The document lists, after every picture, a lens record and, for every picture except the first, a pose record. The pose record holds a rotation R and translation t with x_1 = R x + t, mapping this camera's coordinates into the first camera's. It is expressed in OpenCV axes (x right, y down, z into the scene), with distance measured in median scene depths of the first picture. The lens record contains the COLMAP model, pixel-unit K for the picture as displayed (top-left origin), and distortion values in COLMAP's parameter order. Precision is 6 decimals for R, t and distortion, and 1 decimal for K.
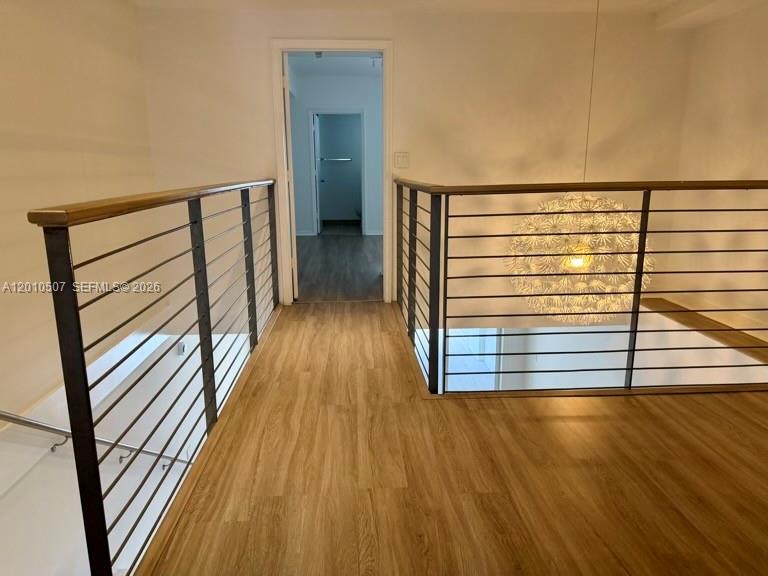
lens RADIAL K [[550.1, 0, 384.0], [0, 550.1, 288.0], [0, 0, 1]] dist [0.129621, -0.196670]
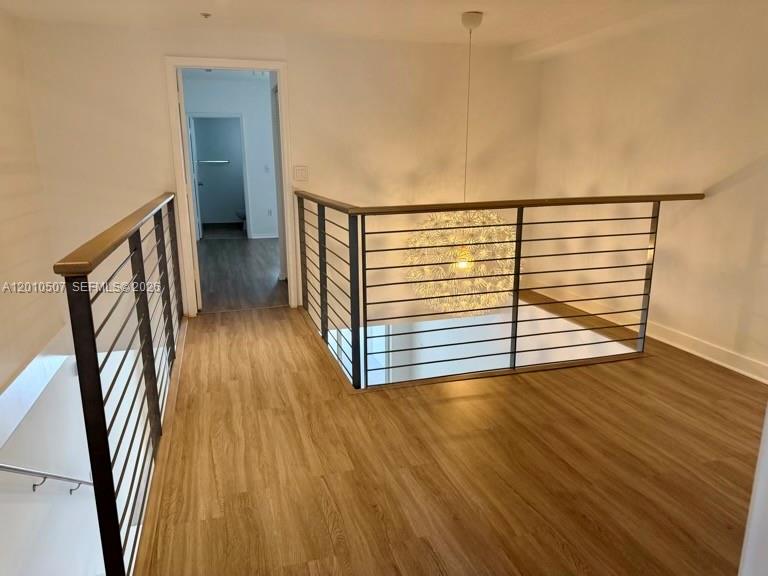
lens RADIAL K [[550.1, 0, 384.0], [0, 550.1, 288.0], [0, 0, 1]] dist [0.129621, -0.196670]
pose [[0.972751, -0.055660, 0.225071, -0.106749], [0.053714, 0.998447, 0.014764, -0.030707], [-0.225543, -0.002272, 0.974231, -0.121232]]
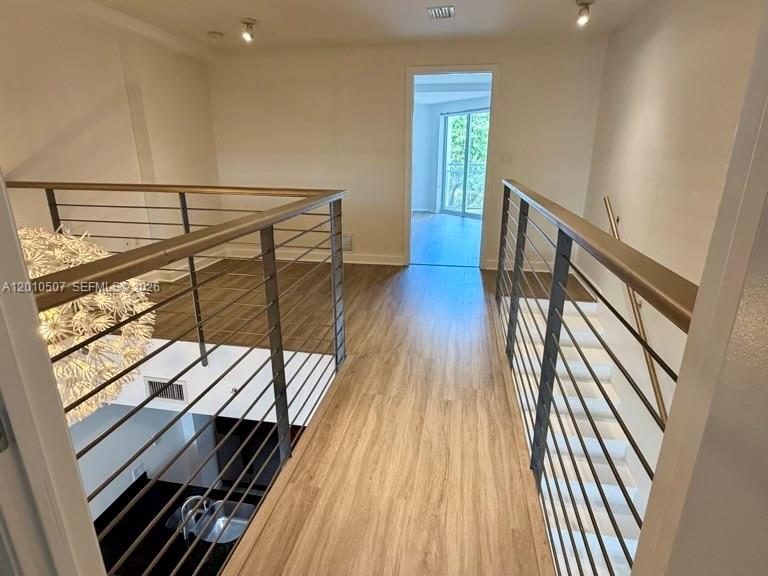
lens RADIAL K [[423.2, 0, 384.0], [0, 423.2, 288.0], [0, 0, 1]] dist [0.000995, 0.000255]
pose [[-0.972042, -0.069998, 0.224130, -0.213585], [0.051672, 0.867364, 0.494984, -0.436826], [-0.229050, 0.492726, -0.839498, 1.803617]]
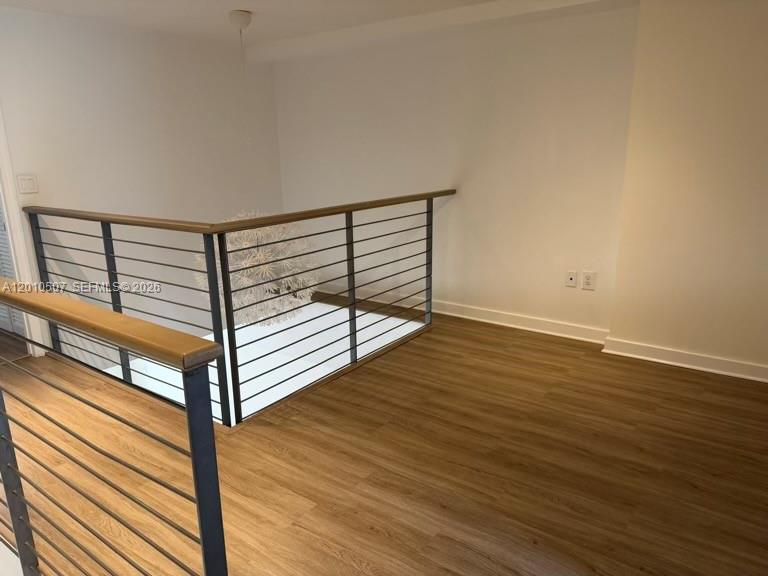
lens RADIAL K [[550.1, 0, 384.0], [0, 550.1, 288.0], [0, 0, 1]] dist [0.129621, -0.196670]
pose [[0.634182, -0.200853, 0.746640, -0.473802], [0.178206, 0.977641, 0.111629, -0.128572], [-0.752367, 0.062263, 0.655795, 0.102590]]
